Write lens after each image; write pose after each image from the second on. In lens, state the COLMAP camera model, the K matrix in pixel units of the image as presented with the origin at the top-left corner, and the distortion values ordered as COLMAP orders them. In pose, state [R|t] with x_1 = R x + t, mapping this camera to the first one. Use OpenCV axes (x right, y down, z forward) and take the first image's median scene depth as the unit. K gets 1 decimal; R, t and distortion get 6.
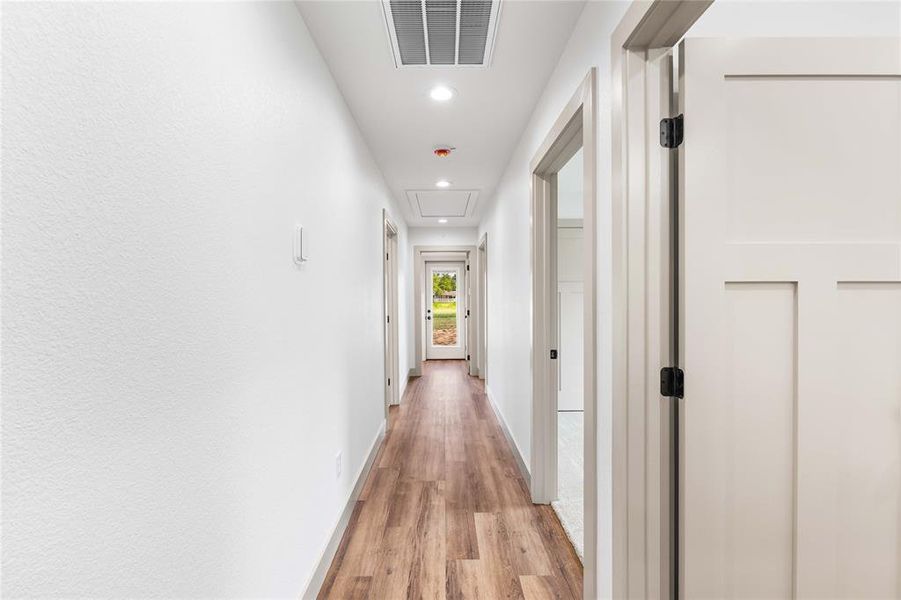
lens RADIAL K [[390.5, 0, 453.4], [0, 390.5, 301.8], [0, 0, 1]] dist [0.003345, -0.000301]
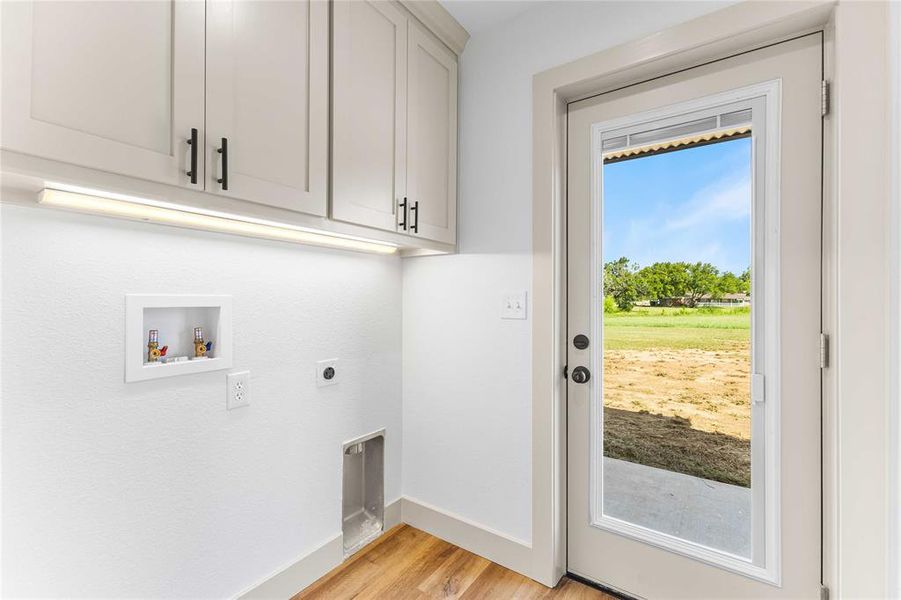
lens RADIAL K [[390.5, 0, 447.1], [0, 390.5, 303.4], [0, 0, 1]] dist [0.003345, -0.000301]
pose [[0.801135, 0.010337, -0.598395, 0.001989], [-0.012584, 0.999921, 0.000426, 0.005451], [0.598351, 0.007189, 0.801201, 0.793606]]
